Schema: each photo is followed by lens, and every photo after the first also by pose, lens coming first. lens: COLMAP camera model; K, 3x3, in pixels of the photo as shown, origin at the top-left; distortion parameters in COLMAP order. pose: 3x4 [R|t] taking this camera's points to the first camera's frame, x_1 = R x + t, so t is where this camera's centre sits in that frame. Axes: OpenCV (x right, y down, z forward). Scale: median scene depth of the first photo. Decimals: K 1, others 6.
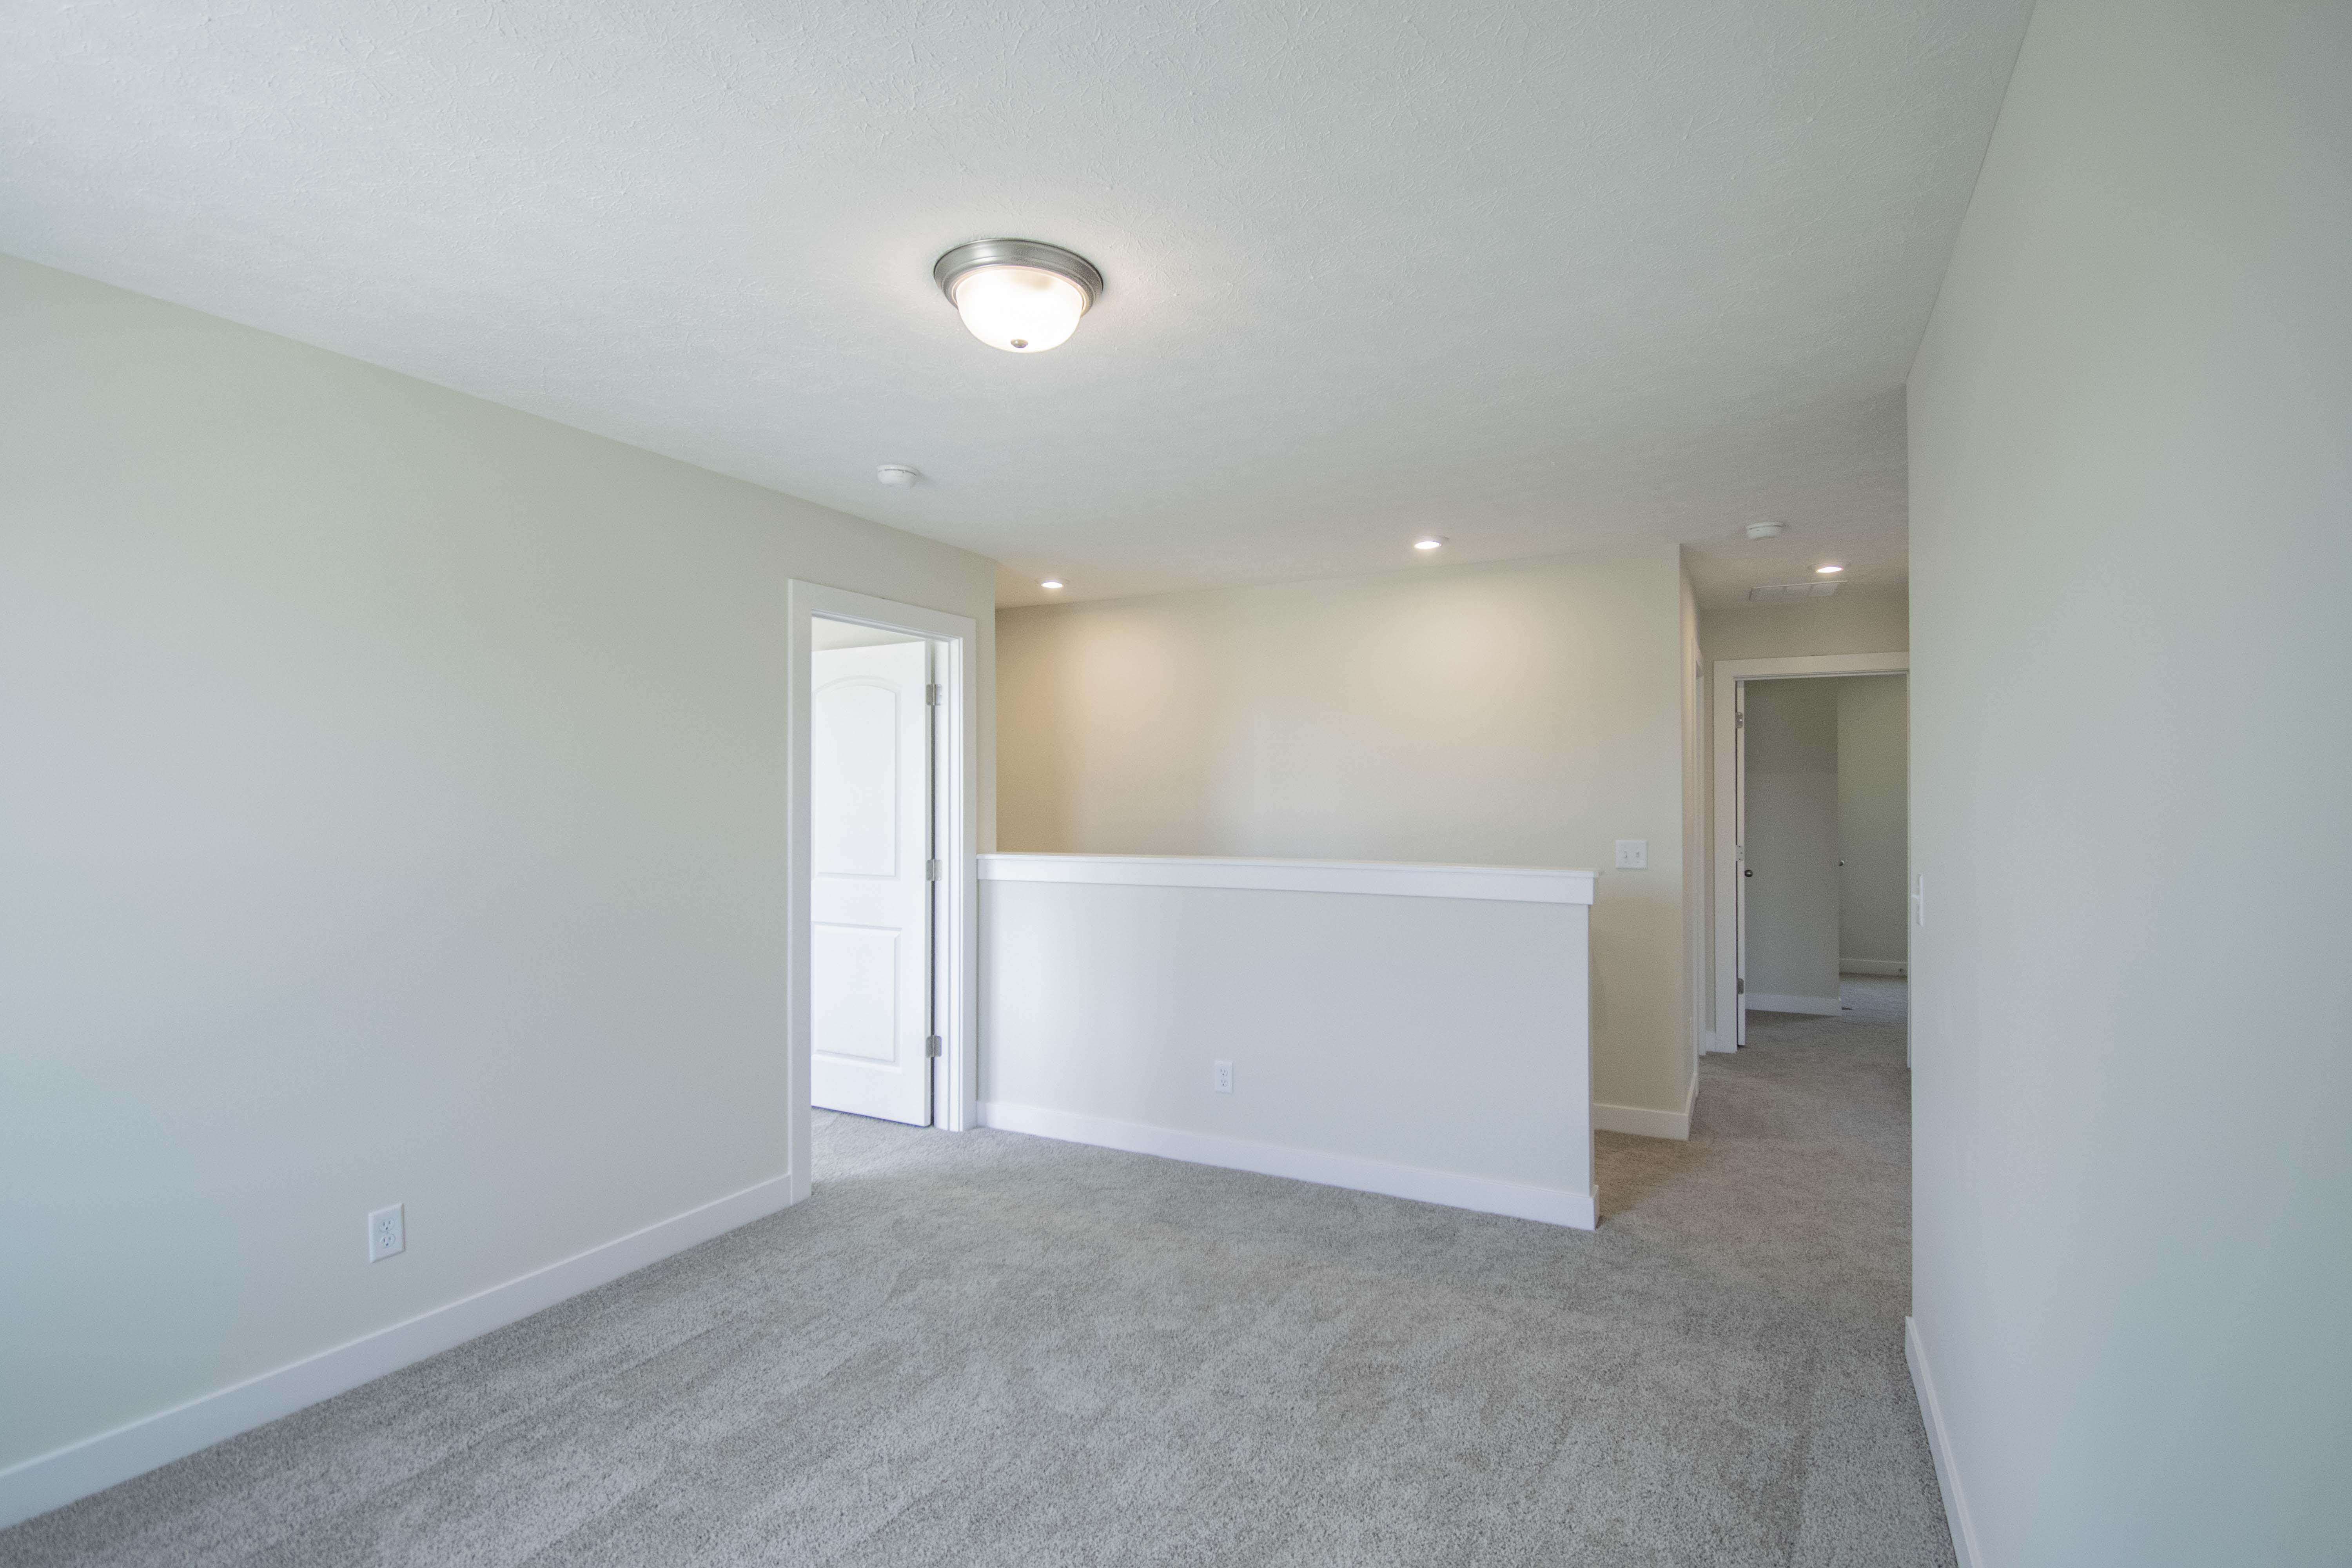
lens RADIAL K [[1114.2, 0, 1177.9], [0, 1114.2, 784.6], [0, 0, 1]] dist [0.010143, -0.019166]
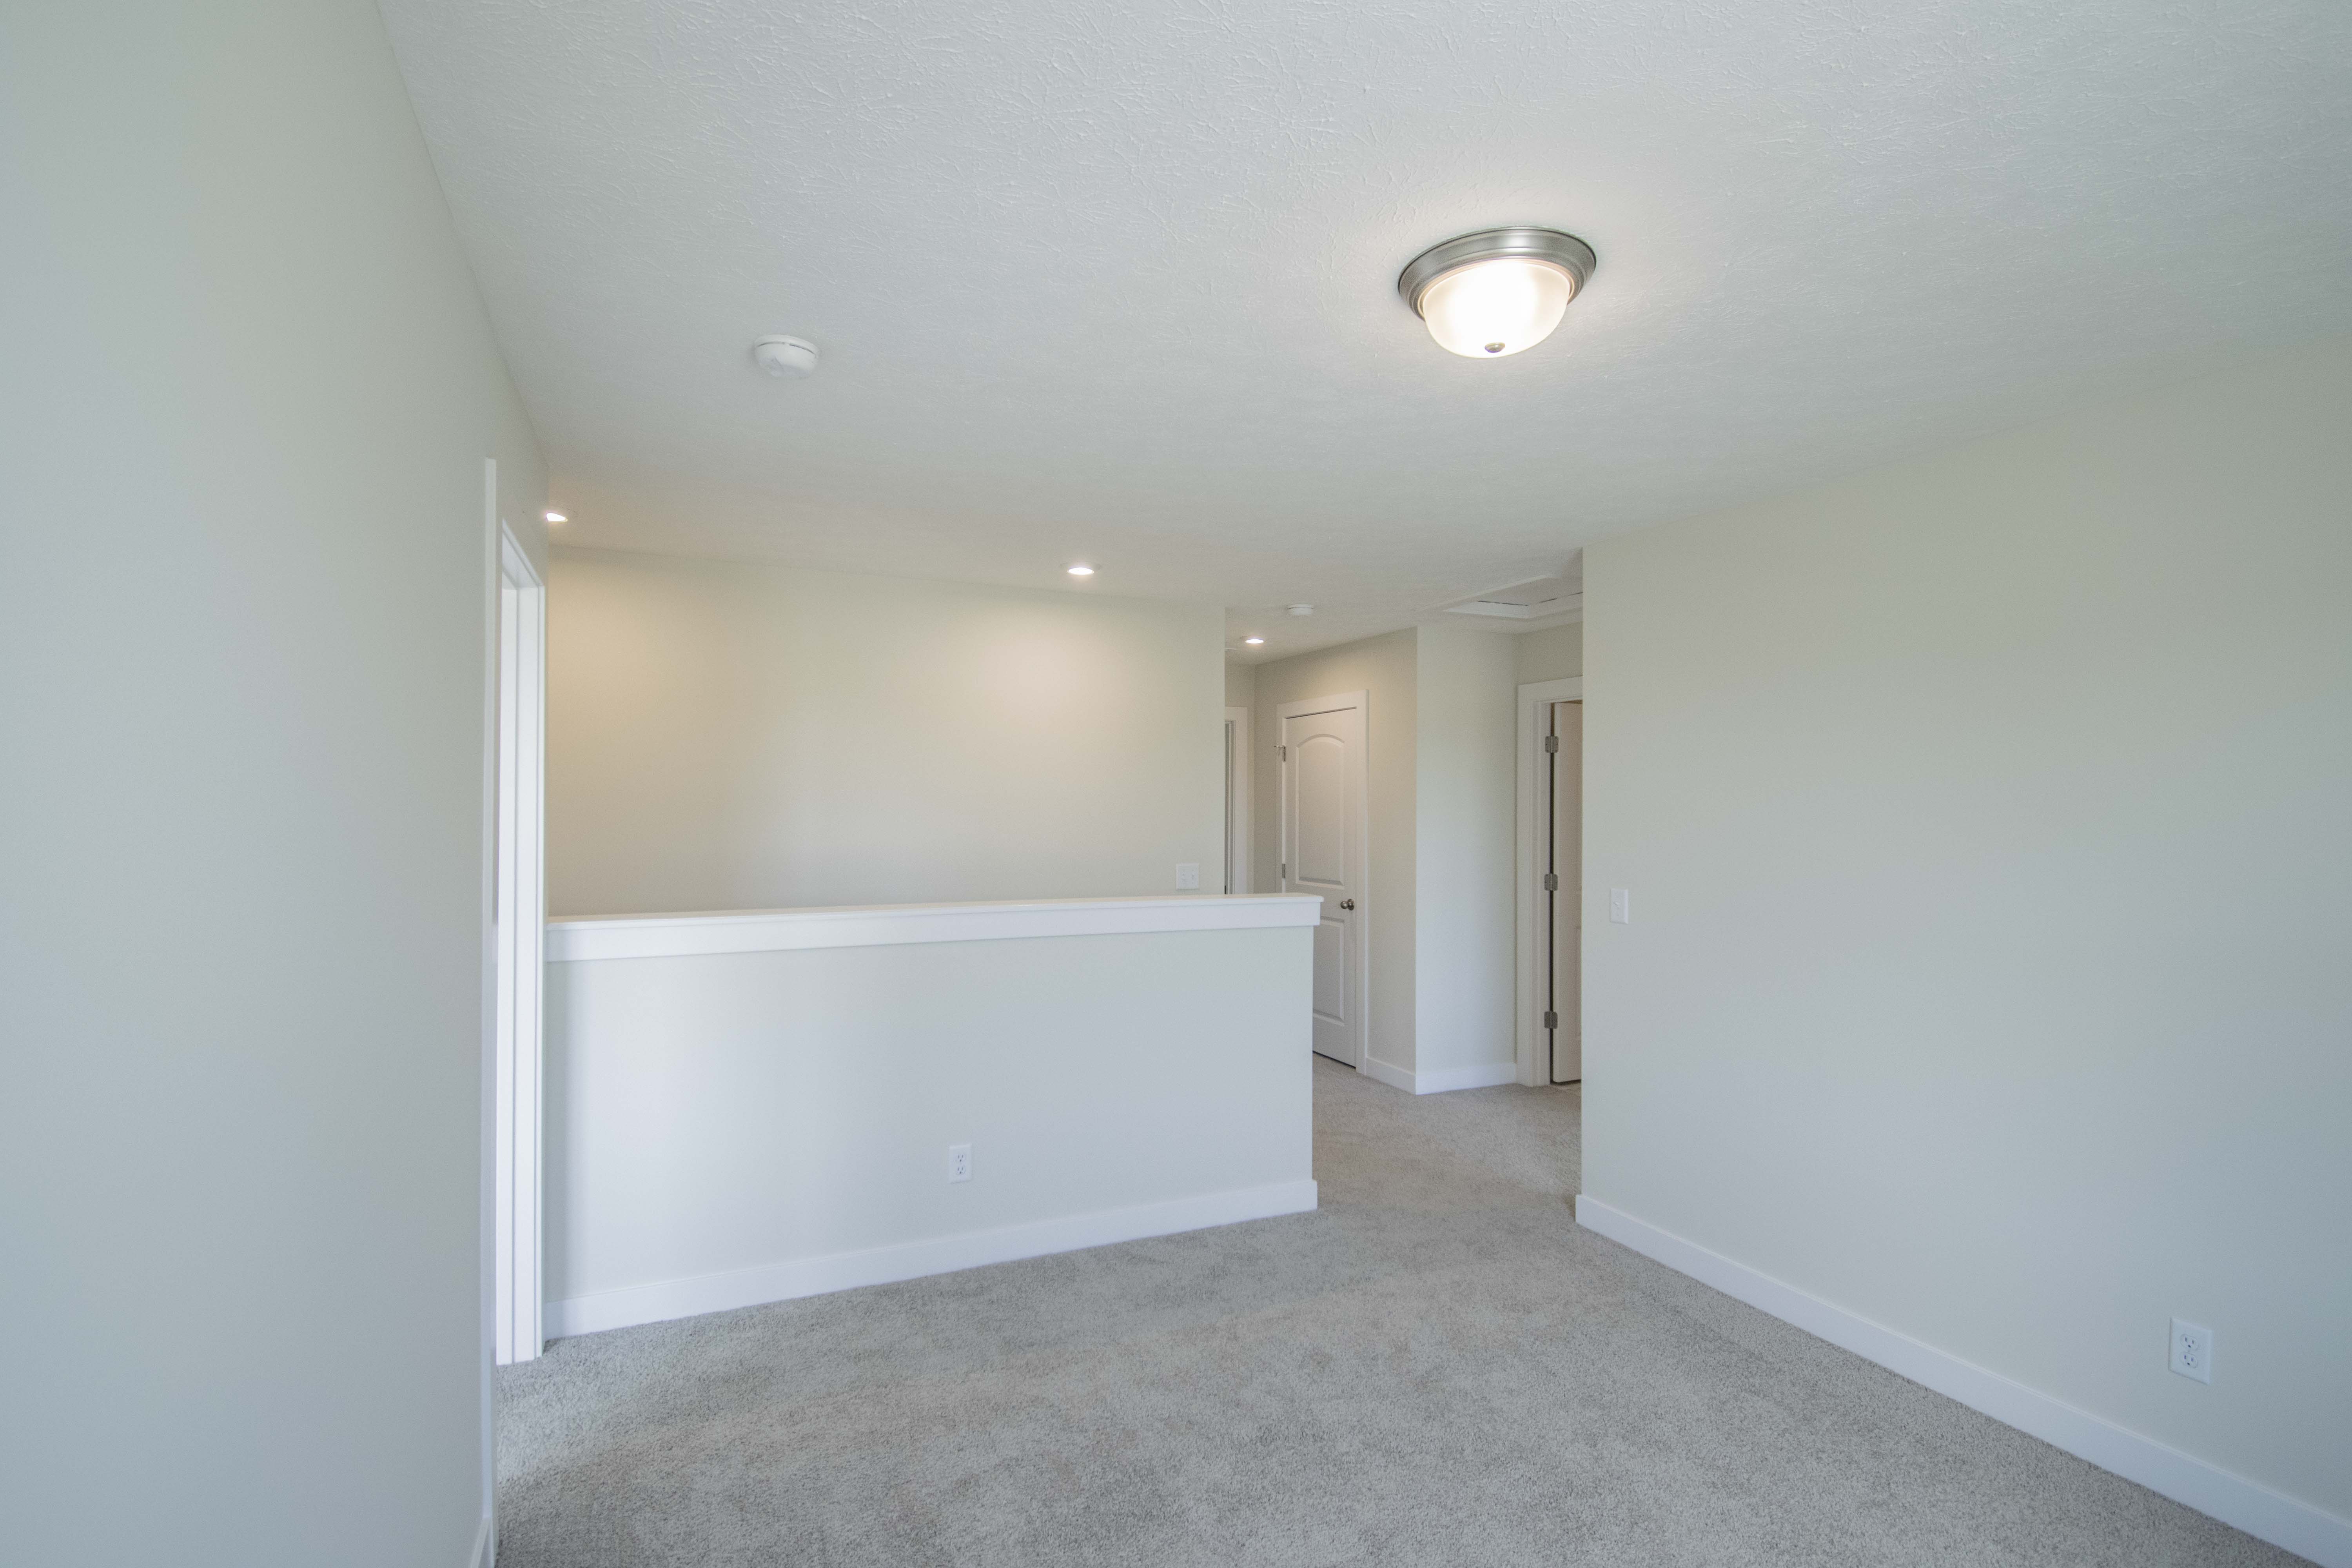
lens RADIAL K [[1114.2, 0, 1180.9], [0, 1114.2, 798.3], [0, 0, 1]] dist [0.010143, -0.019166]
pose [[0.612402, 0.009458, 0.790490, -0.528034], [-0.010695, 0.999936, -0.003678, -0.014234], [-0.790474, -0.006202, 0.612464, 0.348732]]
